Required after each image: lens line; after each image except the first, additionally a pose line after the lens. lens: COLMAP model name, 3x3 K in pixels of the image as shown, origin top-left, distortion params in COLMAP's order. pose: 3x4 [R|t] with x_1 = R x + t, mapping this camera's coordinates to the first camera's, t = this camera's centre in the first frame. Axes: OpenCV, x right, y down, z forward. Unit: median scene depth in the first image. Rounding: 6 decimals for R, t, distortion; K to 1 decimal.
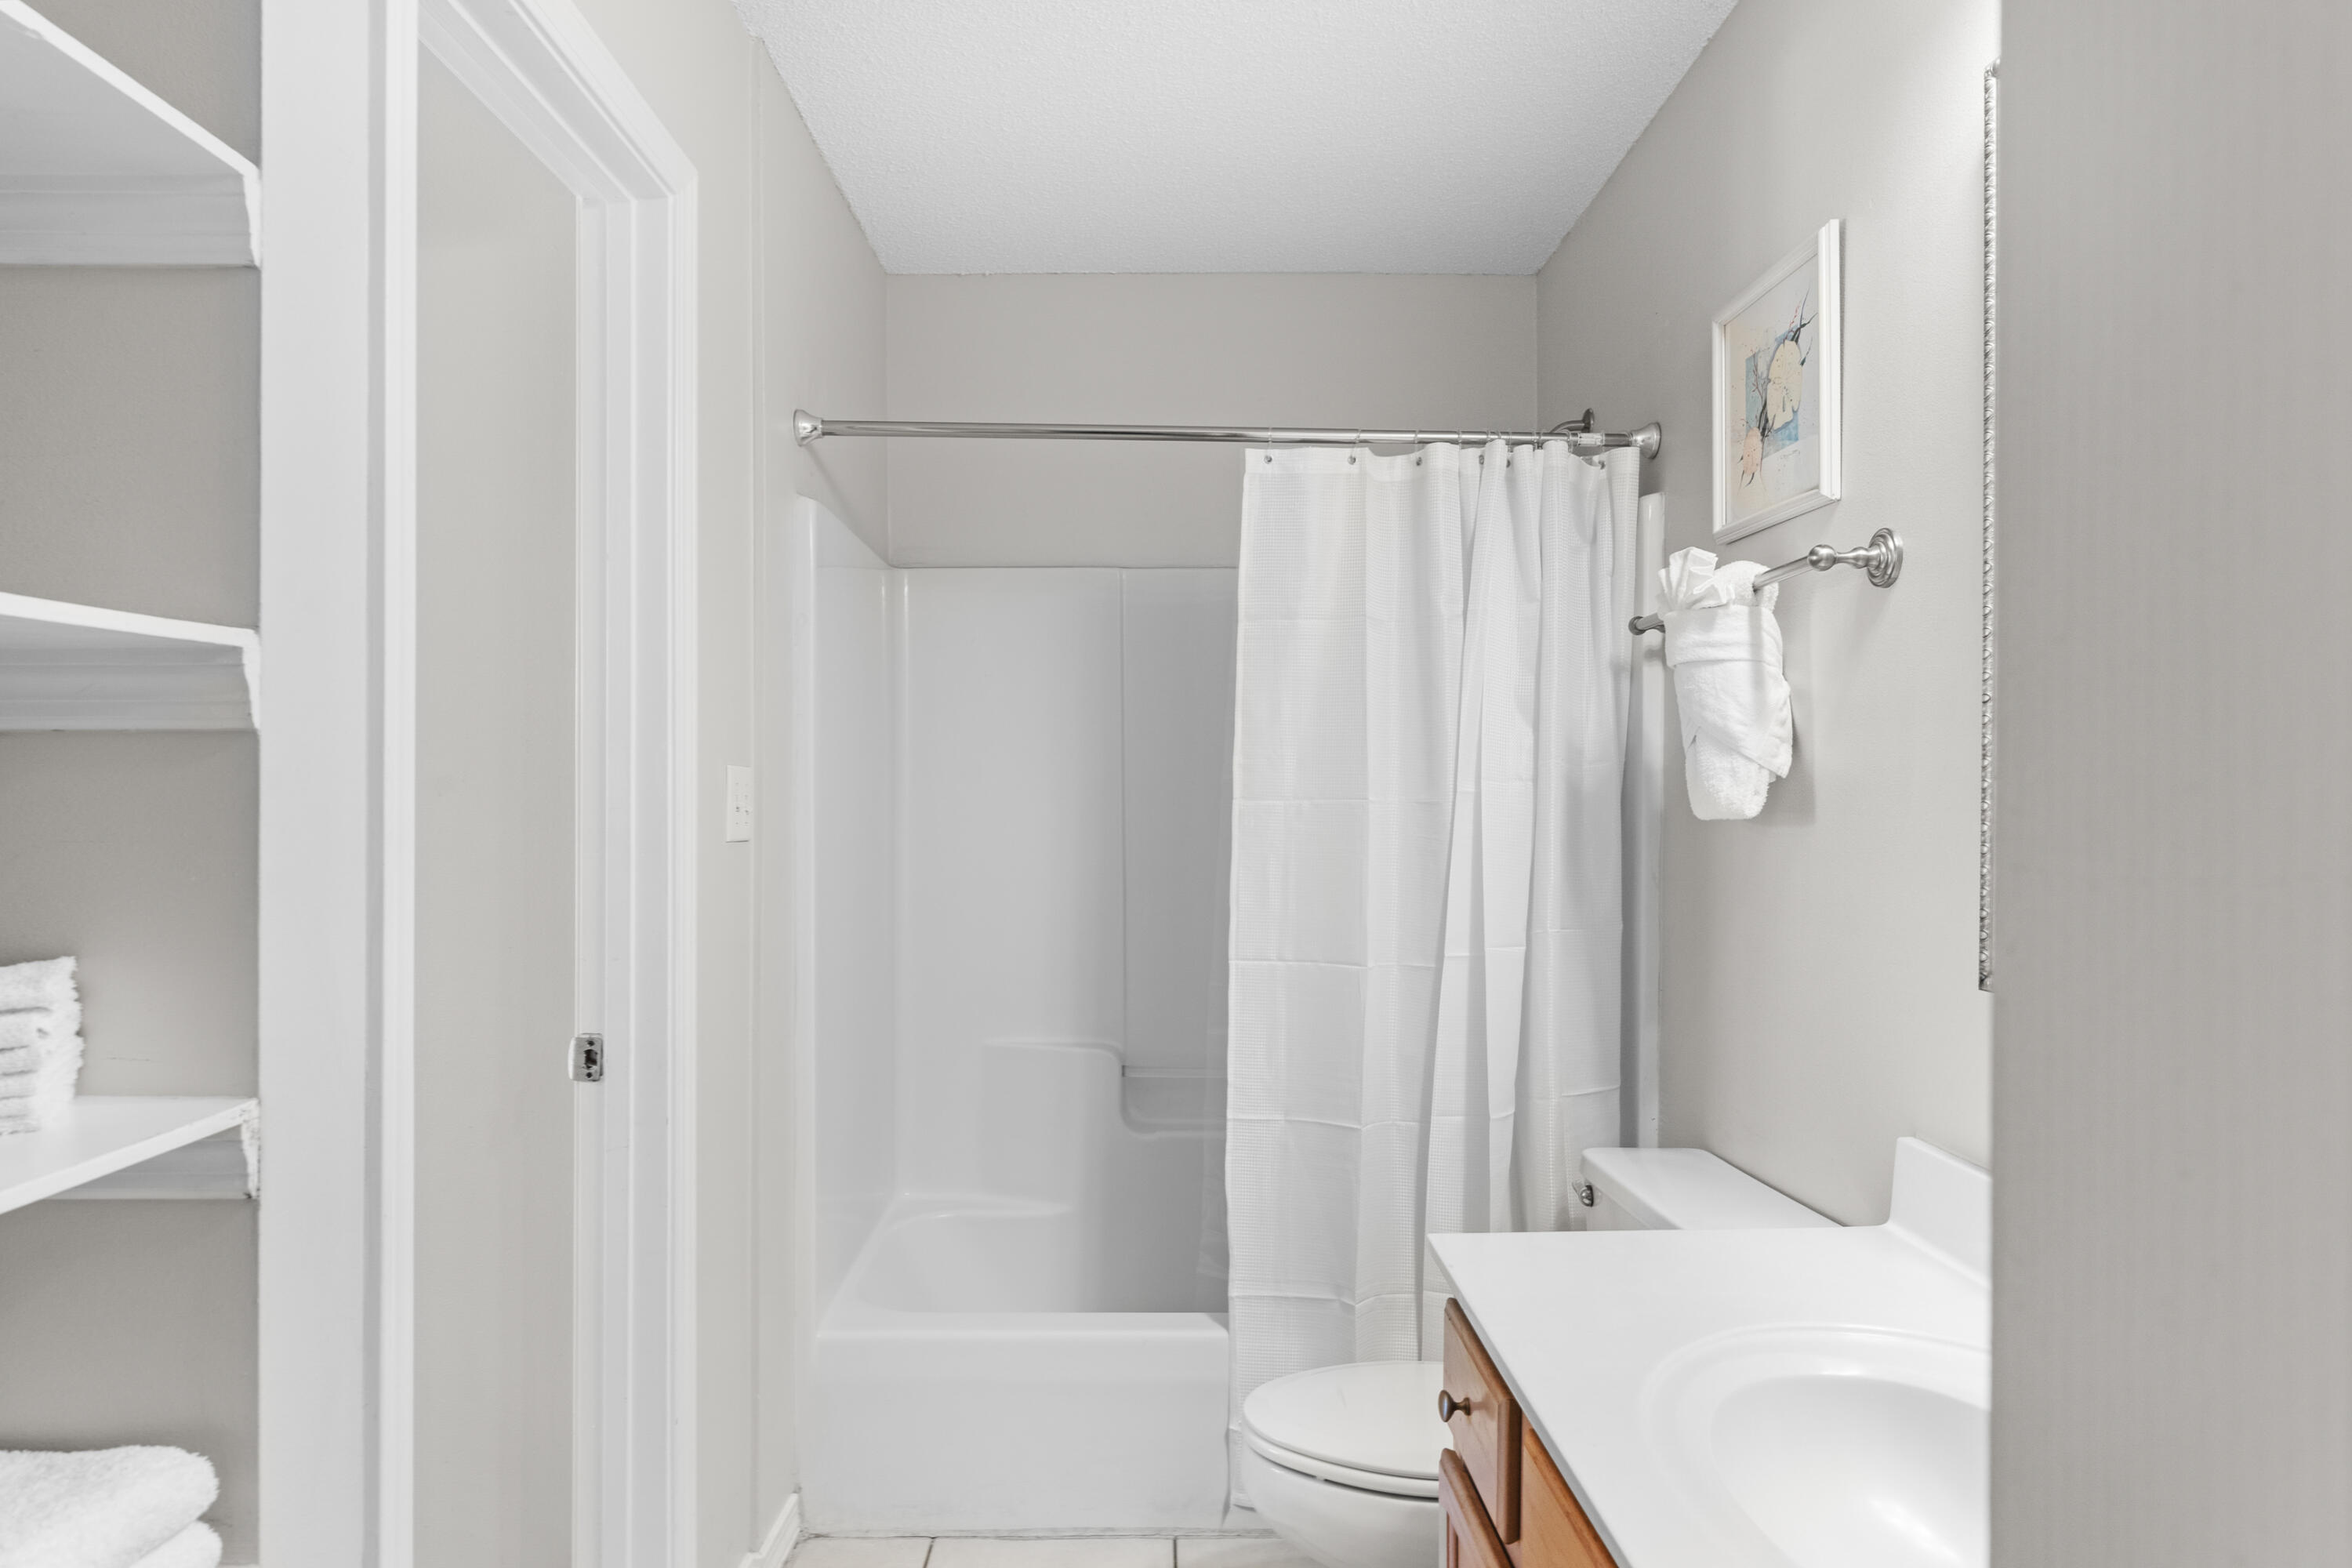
lens RADIAL K [[1415.6, 0, 1166.5], [0, 1415.6, 799.2], [0, 0, 1]] dist [0.016887, 0.005691]
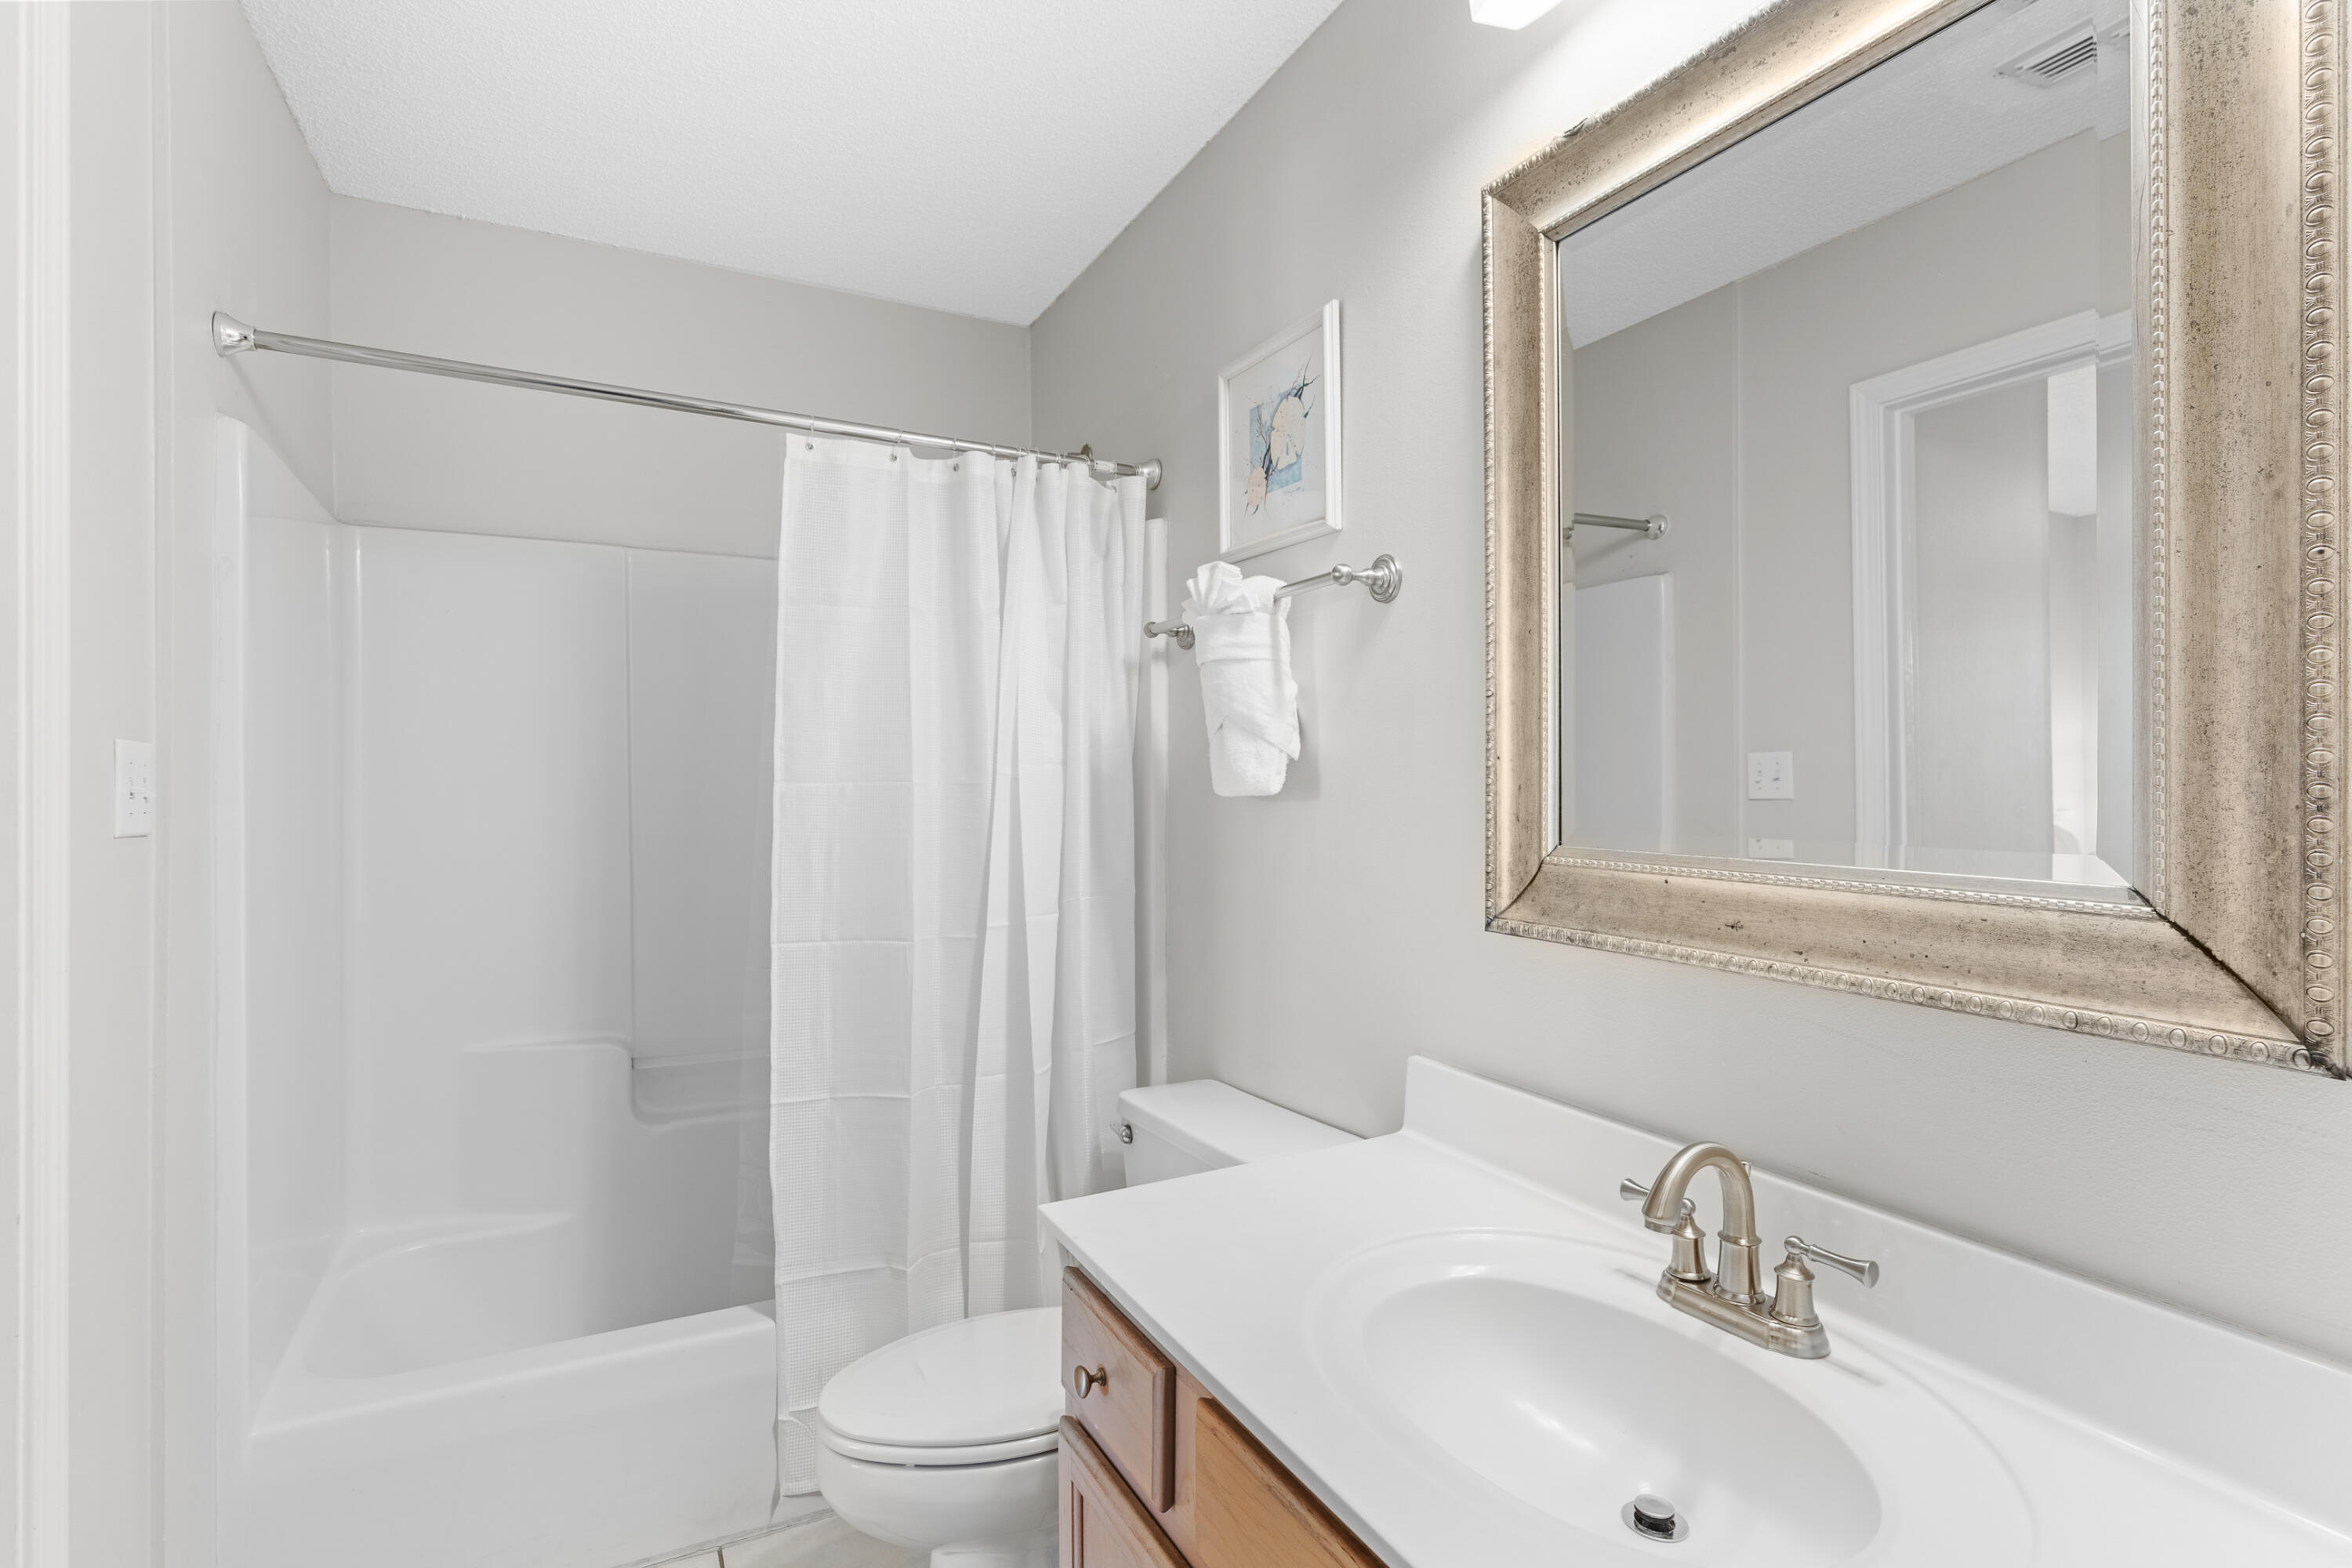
lens RADIAL K [[1156.5, 0, 1193.3], [0, 1156.5, 774.3], [0, 0, 1]] dist [0.003057, -0.000447]
pose [[0.886384, 0.000404, 0.462950, -0.072150], [0.004873, 0.999936, -0.010202, 0.004714], [-0.462924, 0.011299, 0.886326, 0.148250]]
